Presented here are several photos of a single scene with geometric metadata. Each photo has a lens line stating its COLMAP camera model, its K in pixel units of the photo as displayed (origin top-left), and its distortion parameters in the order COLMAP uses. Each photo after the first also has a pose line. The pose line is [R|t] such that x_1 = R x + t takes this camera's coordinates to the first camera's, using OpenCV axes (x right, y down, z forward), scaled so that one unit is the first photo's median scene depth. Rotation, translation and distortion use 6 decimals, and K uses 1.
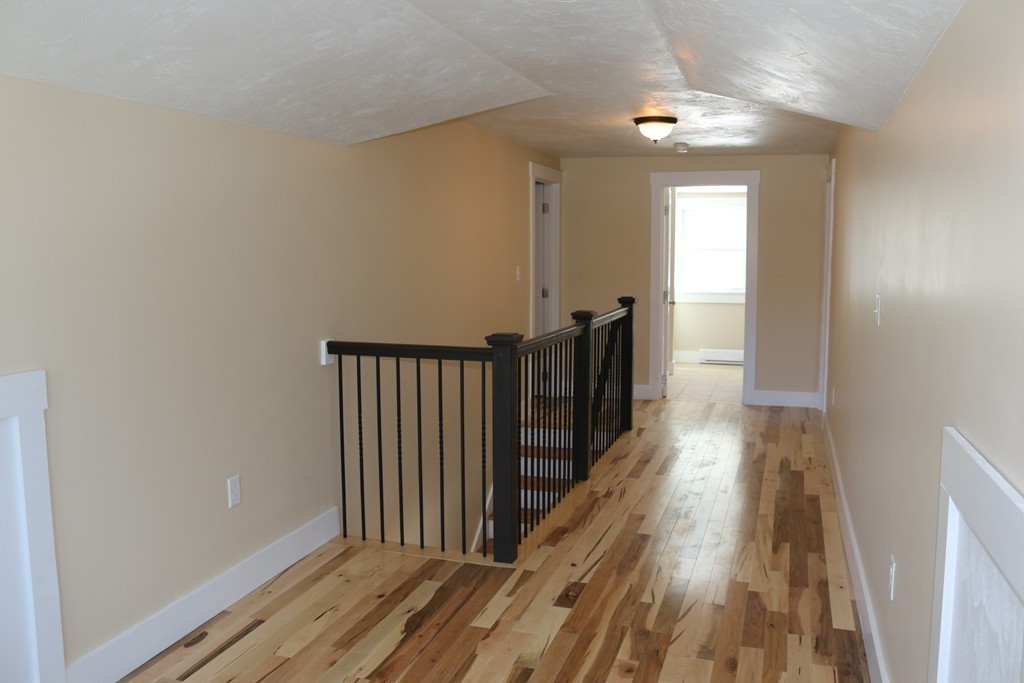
lens RADIAL K [[838.4, 0, 517.3], [0, 838.4, 340.8], [0, 0, 1]] dist [-0.164455, 0.135230]
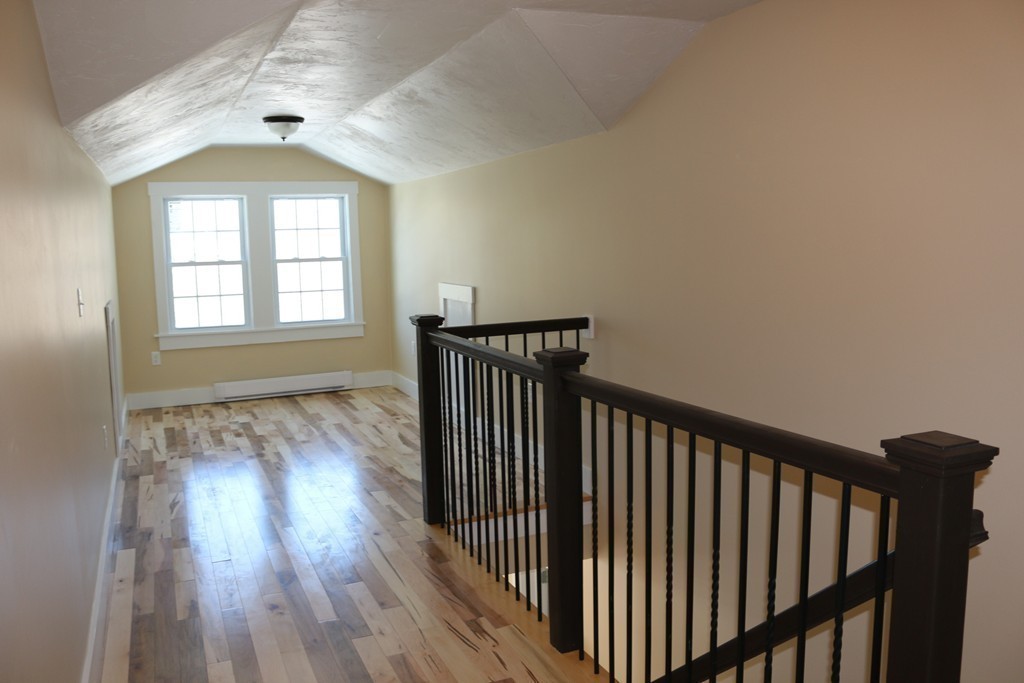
lens RADIAL K [[838.4, 0, 517.3], [0, 838.4, 340.8], [0, 0, 1]] dist [-0.164455, 0.135230]
pose [[-0.743913, 0.093365, -0.661723, 0.651870], [-0.055911, 0.978026, 0.200848, -0.210867], [0.665934, 0.186411, -0.722346, 1.947981]]
